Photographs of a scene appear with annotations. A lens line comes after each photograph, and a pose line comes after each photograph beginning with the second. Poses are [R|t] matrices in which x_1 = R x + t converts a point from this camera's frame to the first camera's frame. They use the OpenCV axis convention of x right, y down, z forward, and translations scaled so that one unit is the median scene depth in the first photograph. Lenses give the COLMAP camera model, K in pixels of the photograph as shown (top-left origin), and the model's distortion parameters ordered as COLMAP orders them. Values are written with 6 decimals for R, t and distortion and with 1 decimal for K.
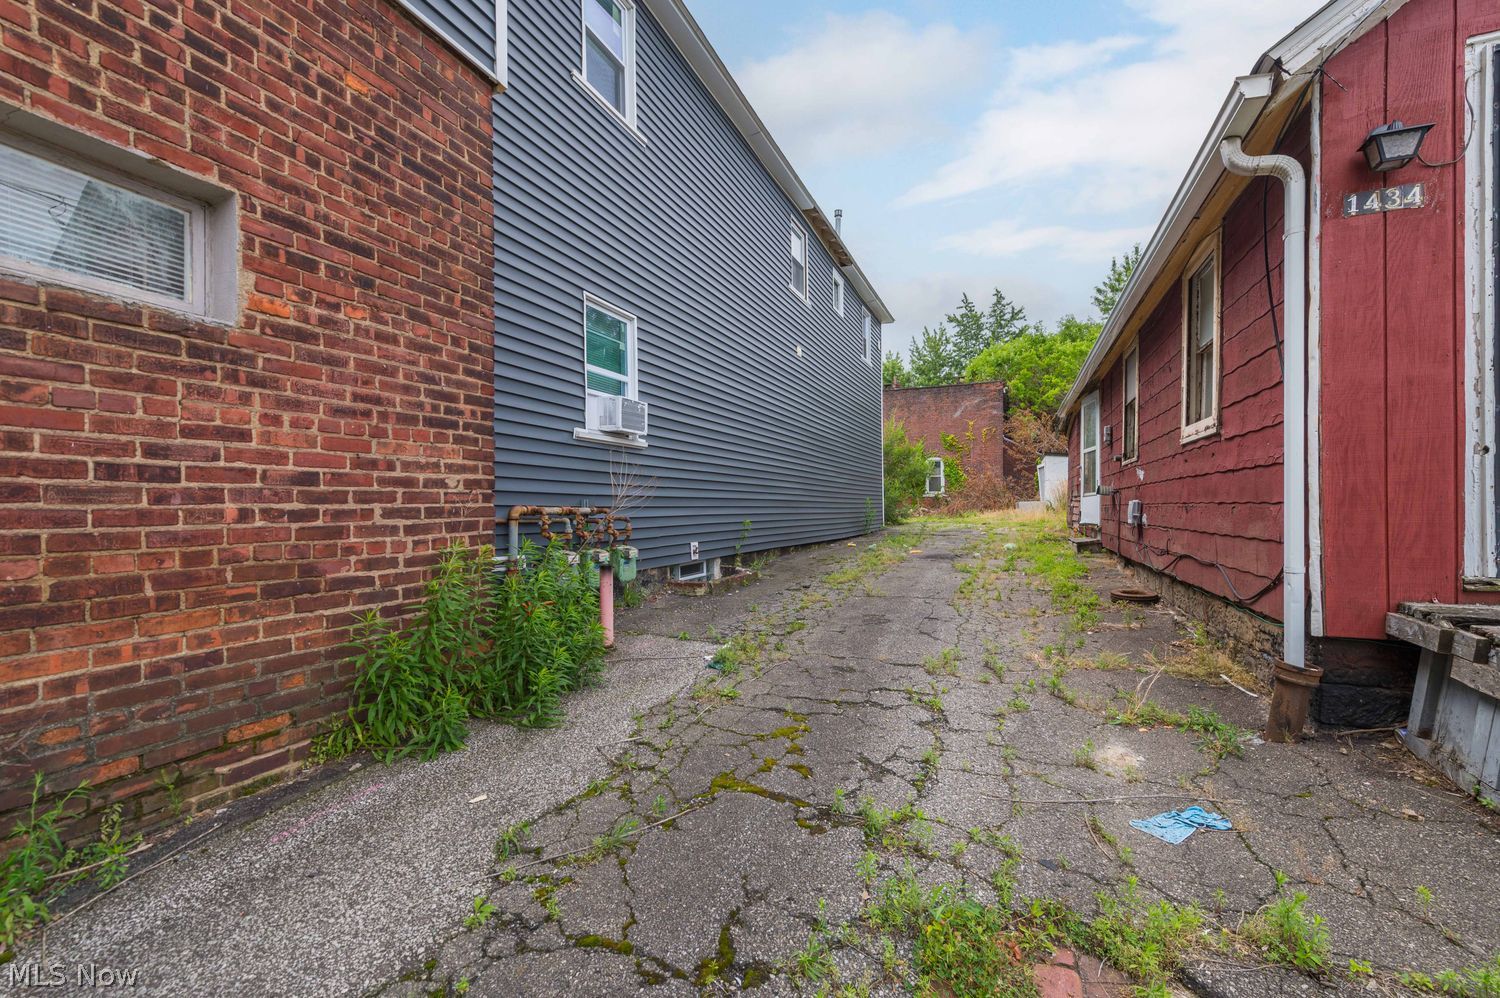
lens RADIAL K [[591.5, 0, 766.3], [0, 591.5, 505.5], [0, 0, 1]] dist [0.011553, -0.003374]
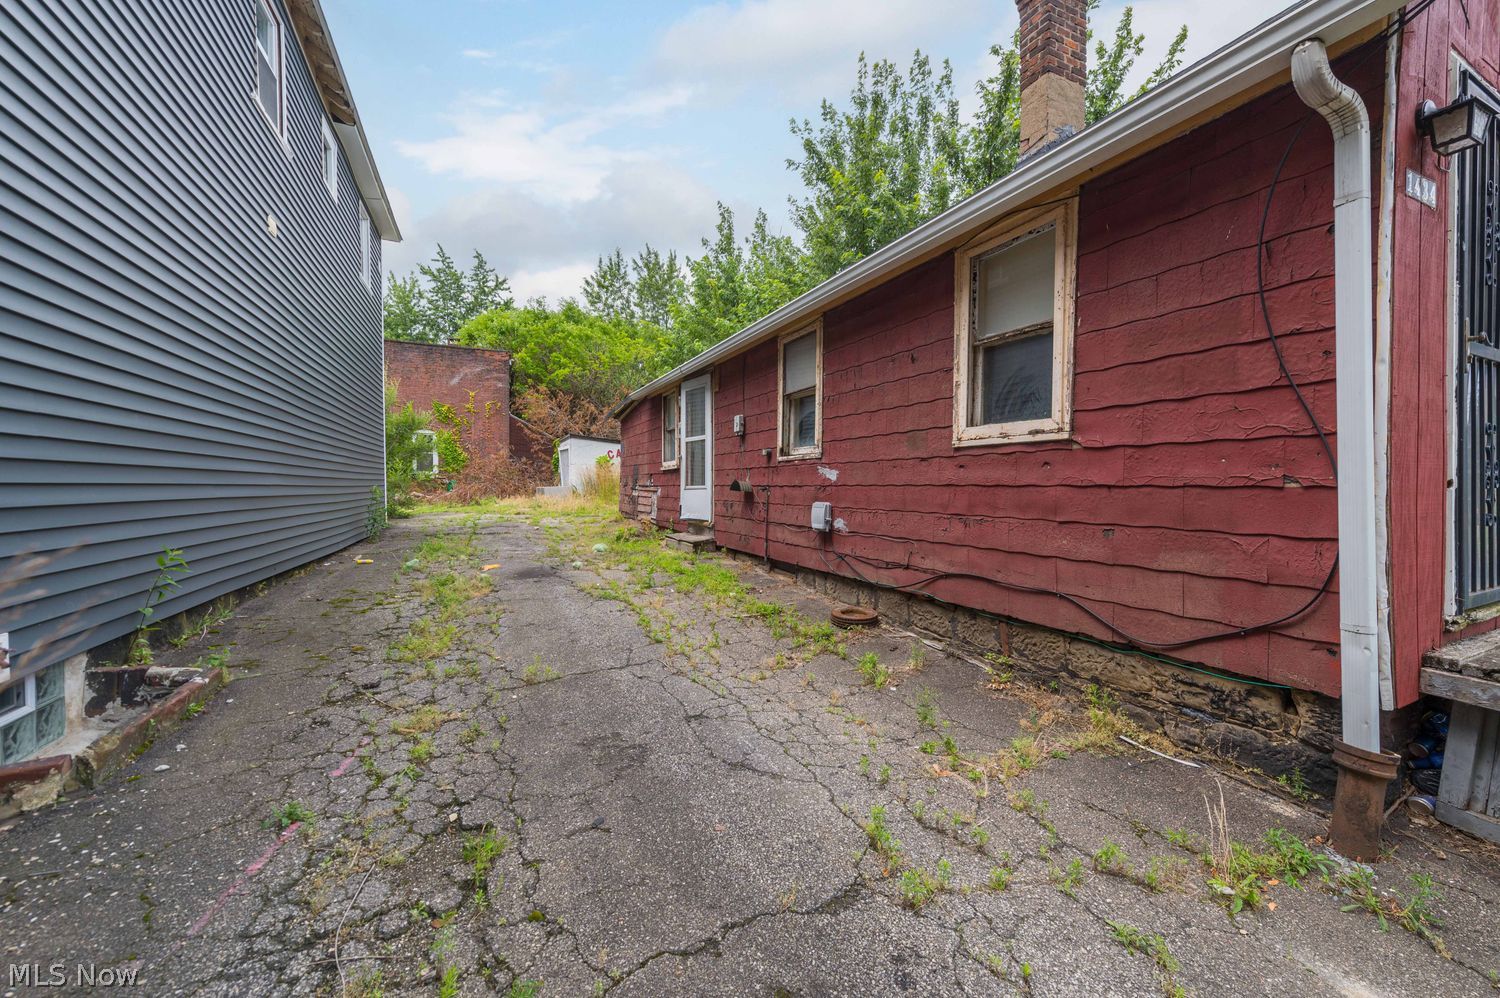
lens RADIAL K [[591.5, 0, 770.4], [0, 591.5, 491.6], [0, 0, 1]] dist [0.011553, -0.003374]
pose [[0.658576, -0.005320, 0.752495, -0.127568], [-0.003825, 0.999938, 0.010417, -0.045687], [-0.752505, -0.009738, 0.658515, 0.633963]]
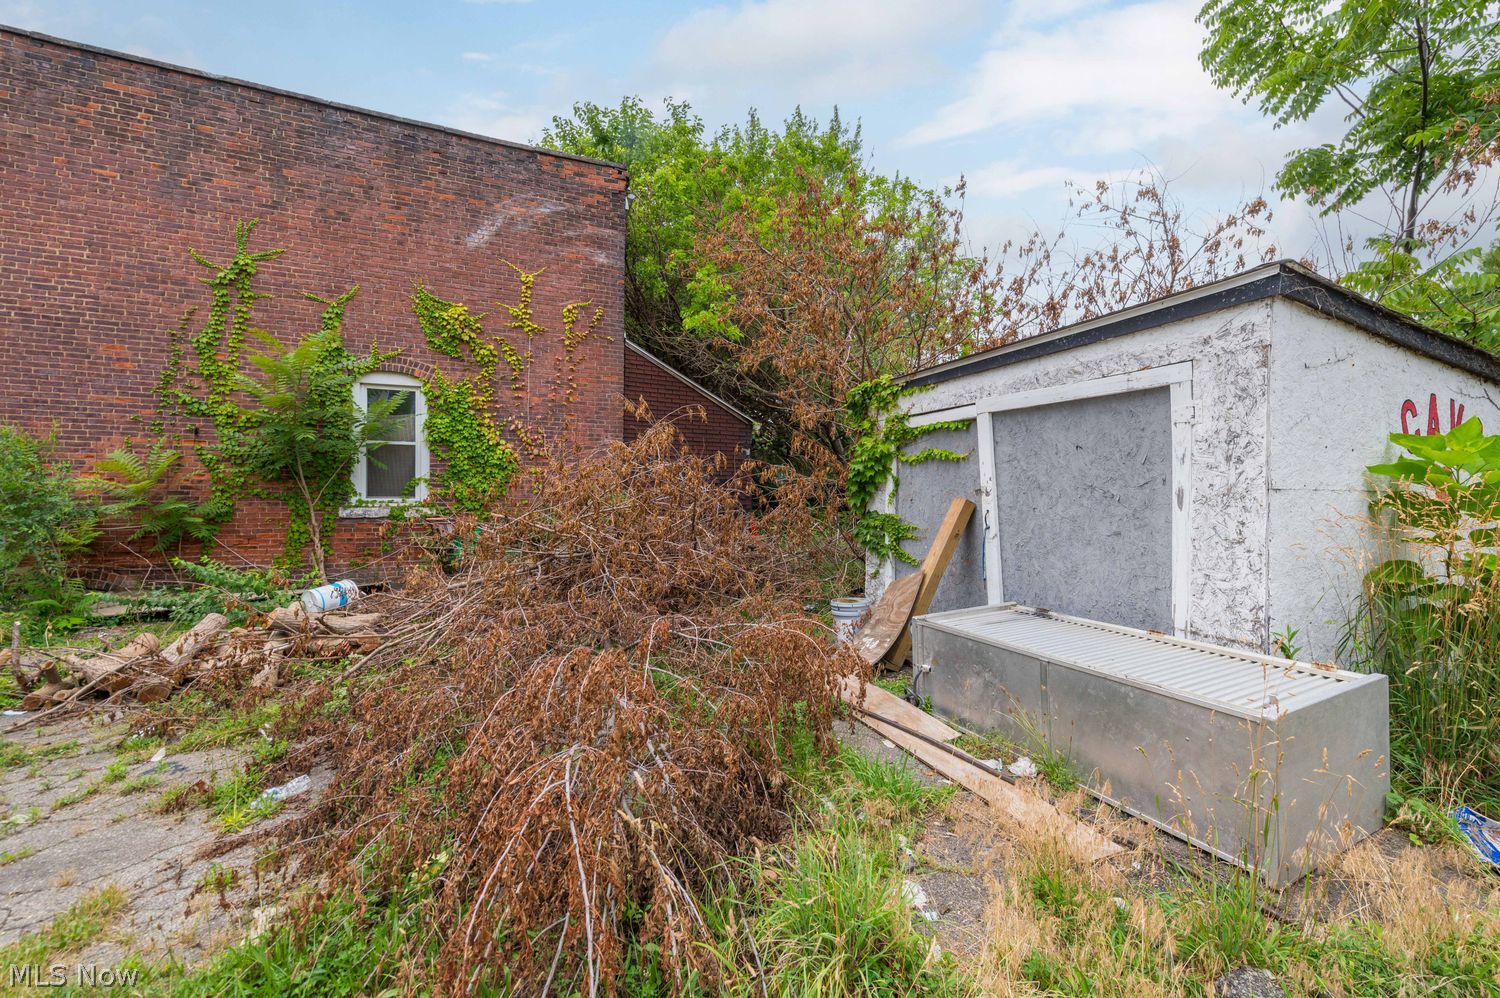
lens RADIAL K [[590.8, 0, 779.2], [0, 590.8, 488.8], [0, 0, 1]] dist [0.001880, -0.000178]
pose [[0.681189, 0.004345, 0.732095, 1.352287], [-0.005068, 0.999986, -0.001219, -0.187437], [-0.732090, -0.002880, 0.681202, 4.452637]]
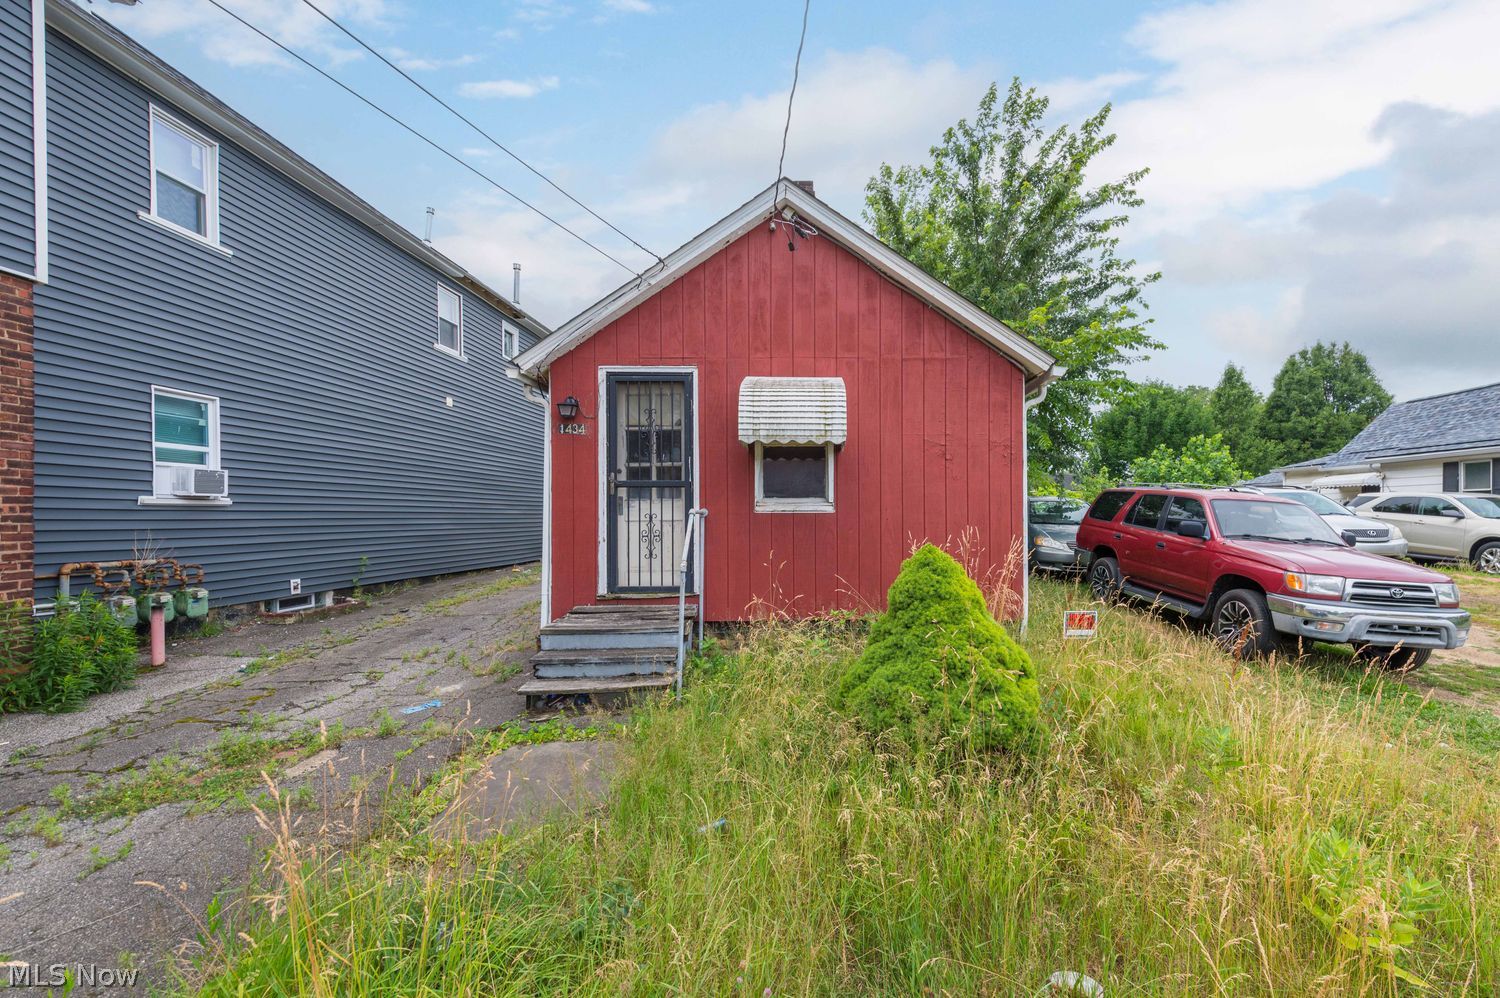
lens RADIAL K [[624.1, 0, 805.0], [0, 624.1, 516.0], [0, 0, 1]] dist [0.012036, -0.004794]
pose [[0.924809, 0.000657, 0.380430, 0.531616], [-0.001045, 0.999999, 0.000813, -0.103355], [-0.380429, -0.001150, 0.924809, -0.862916]]
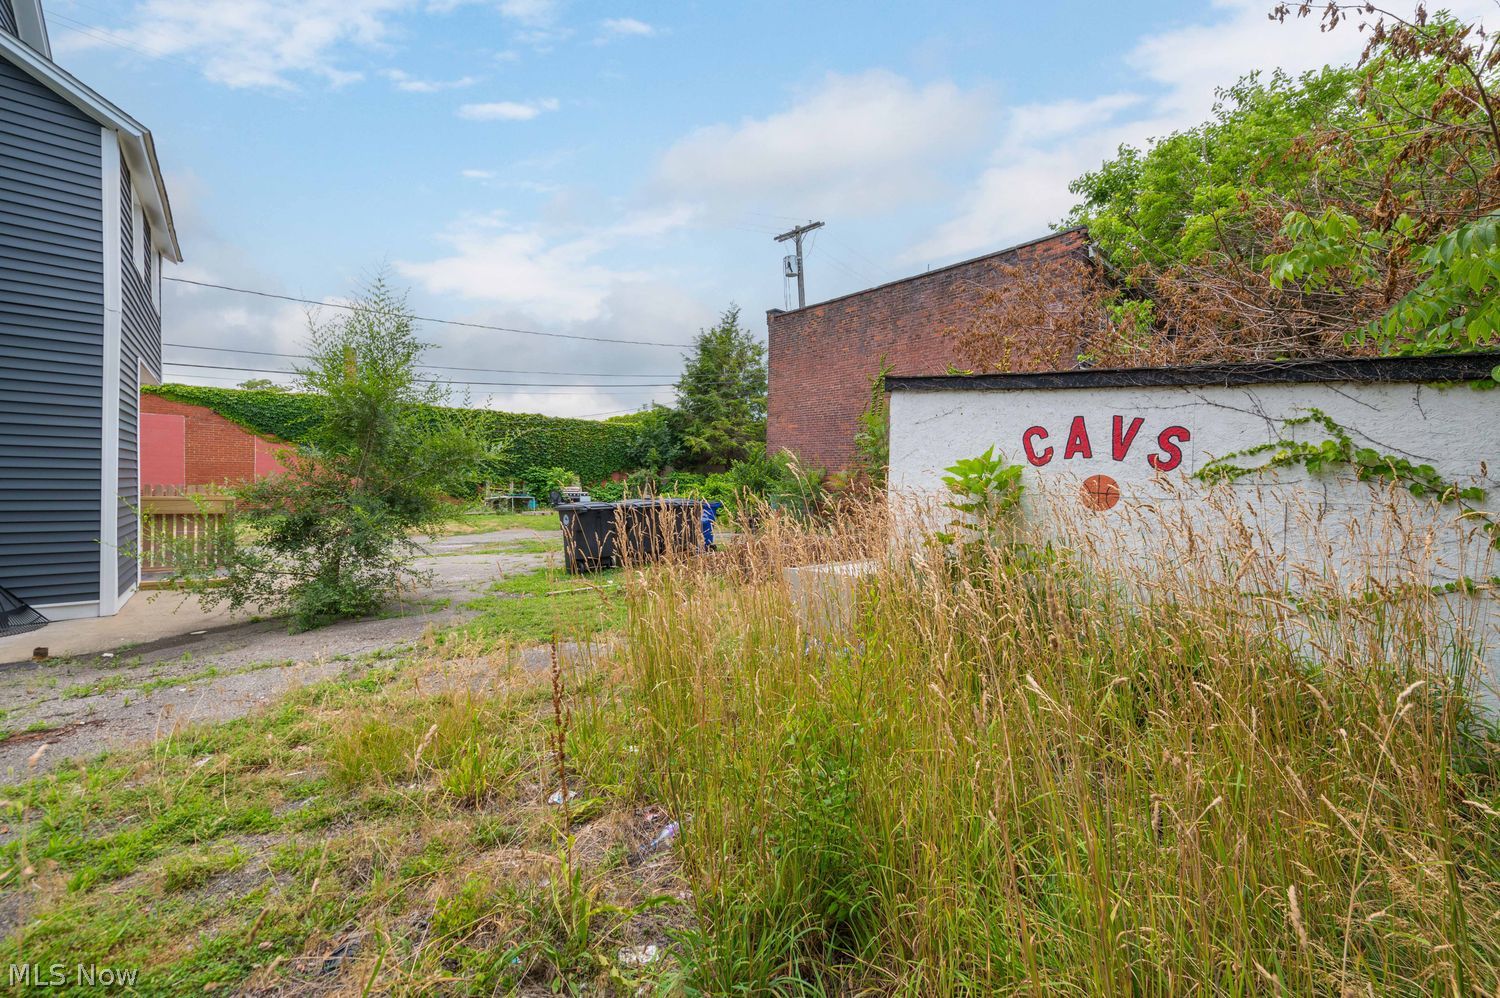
lens RADIAL K [[591.5, 0, 758.1], [0, 591.5, 491.9], [0, 0, 1]] dist [0.011553, -0.003374]
pose [[0.899214, 0.020001, -0.437052, 2.387320], [-0.014253, 0.999763, 0.016429, -0.203242], [0.437277, -0.008543, 0.899286, 3.360570]]
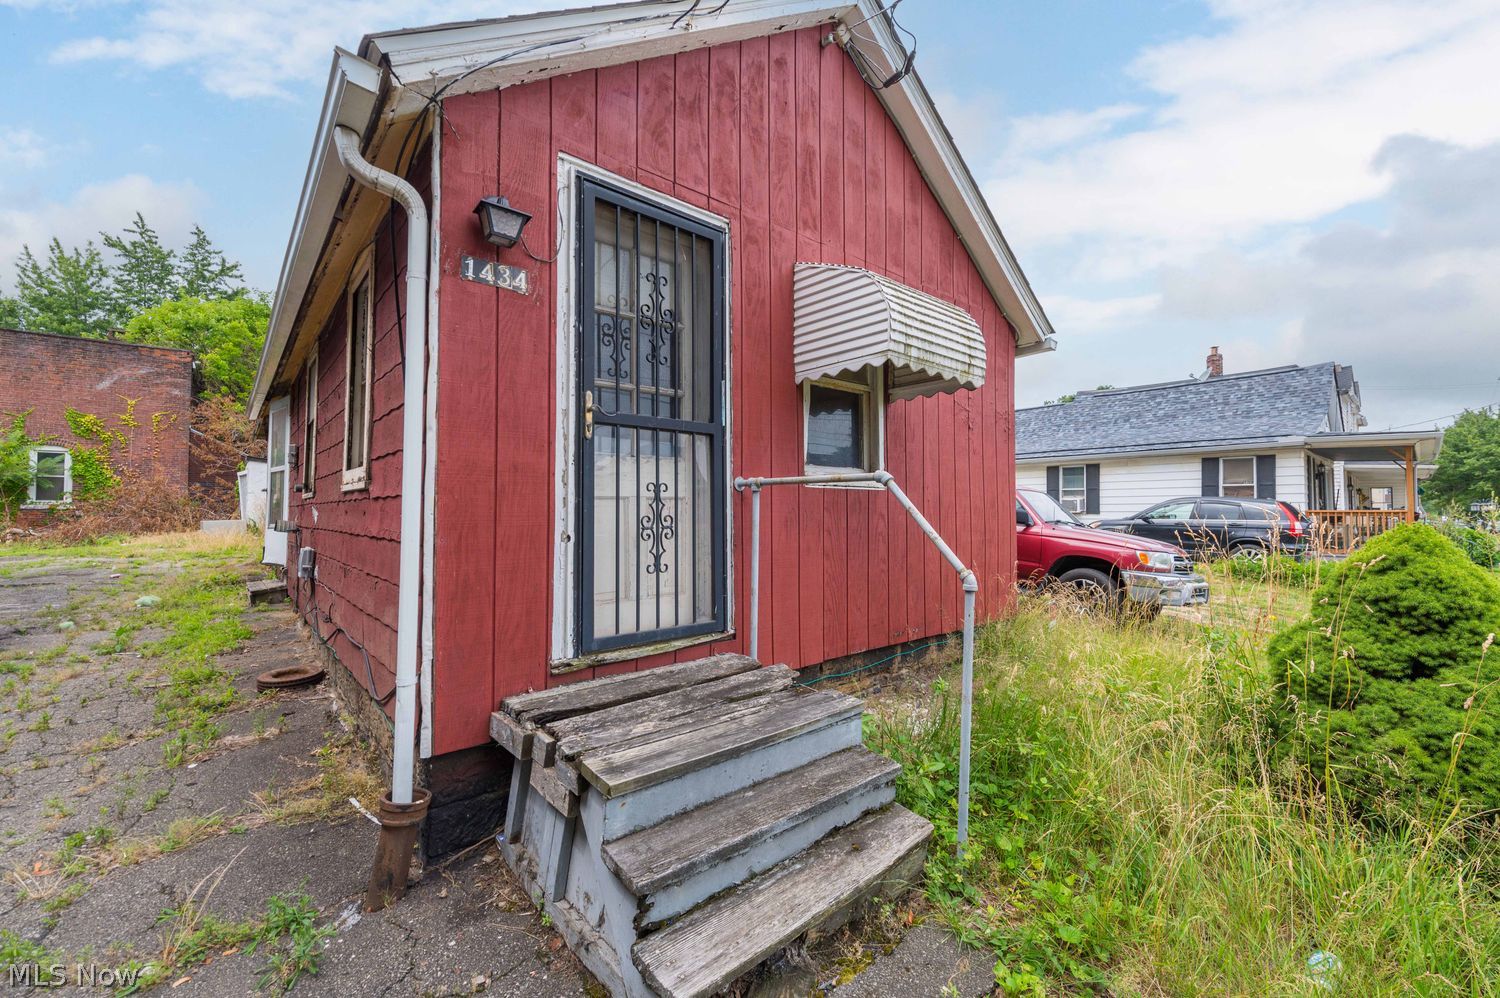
lens RADIAL K [[624.1, 0, 772.7], [0, 624.1, 492.3], [0, 0, 1]] dist [0.012036, -0.004794]
pose [[0.445978, 0.032540, 0.894452, 0.194627], [-0.002671, 0.999383, -0.035026, -0.073143], [-0.895040, 0.013232, 0.445790, 0.092043]]
